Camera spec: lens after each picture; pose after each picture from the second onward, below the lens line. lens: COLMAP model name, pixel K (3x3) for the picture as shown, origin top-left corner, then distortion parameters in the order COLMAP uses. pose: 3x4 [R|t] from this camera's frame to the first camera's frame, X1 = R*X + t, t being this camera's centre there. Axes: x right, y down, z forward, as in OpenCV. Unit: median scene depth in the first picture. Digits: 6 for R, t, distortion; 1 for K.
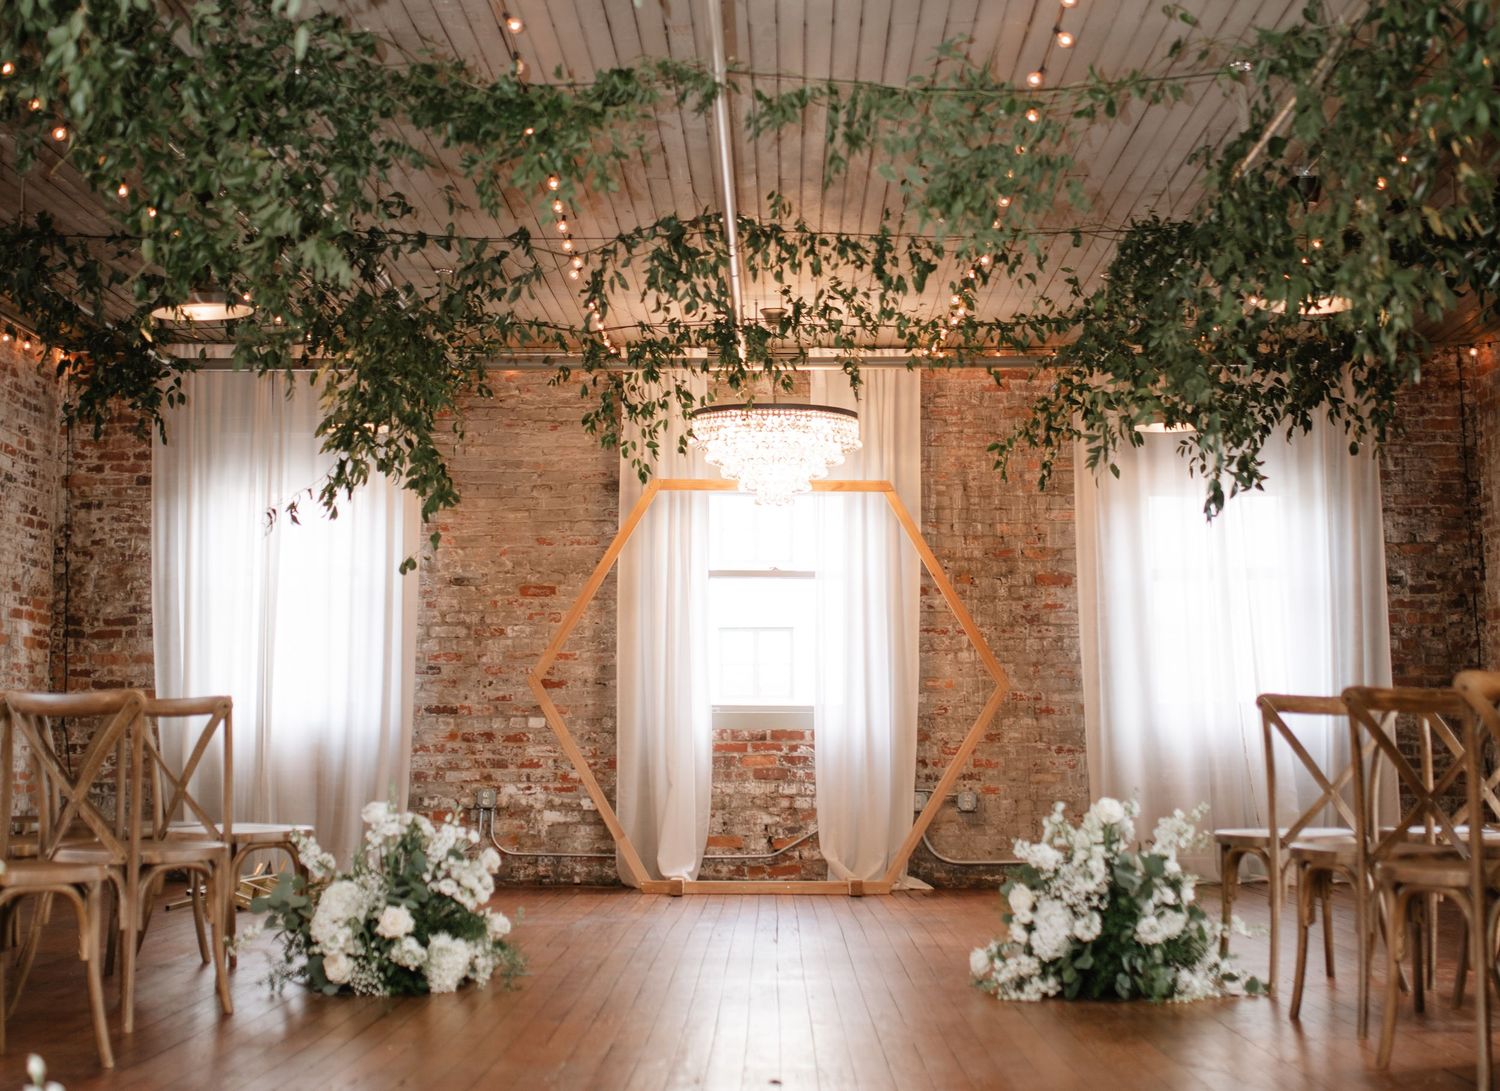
lens RADIAL K [[1771.0, 0, 750.0], [0, 1771.0, 545.5], [0, 0, 1]] dist [-0.017632, -0.035928]
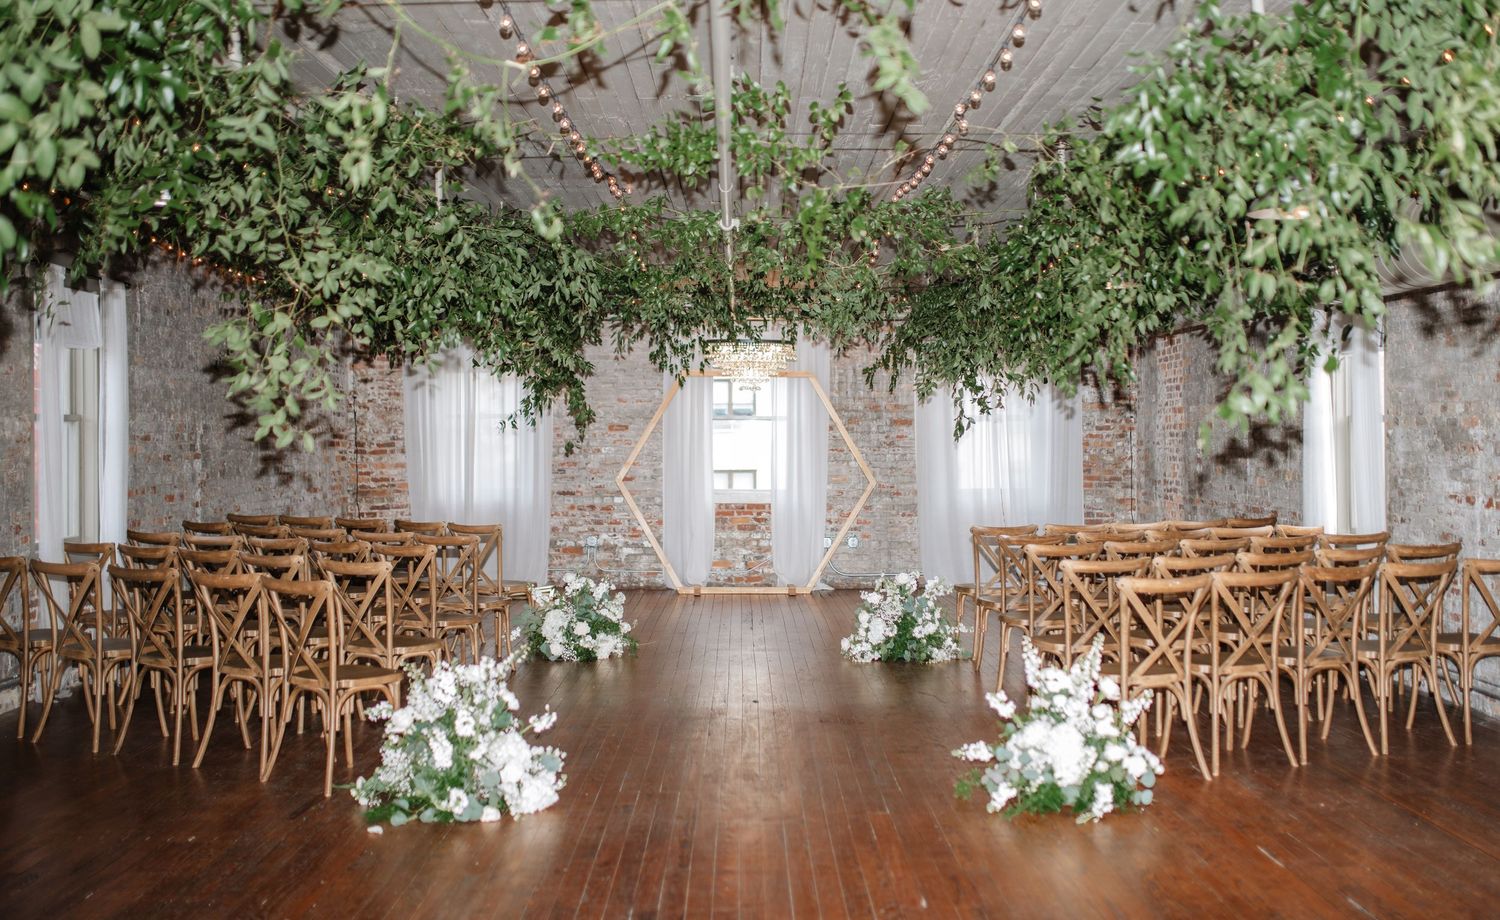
lens RADIAL K [[1223.6, 0, 750.0], [0, 1223.6, 460.0], [0, 0, 1]] dist [0.003157, 0.000956]
pose [[0.999803, -0.001693, 0.019784, -0.012560], [-0.000620, 0.993211, 0.116326, -0.111374], [-0.019847, -0.116315, 0.993014, -0.318781]]
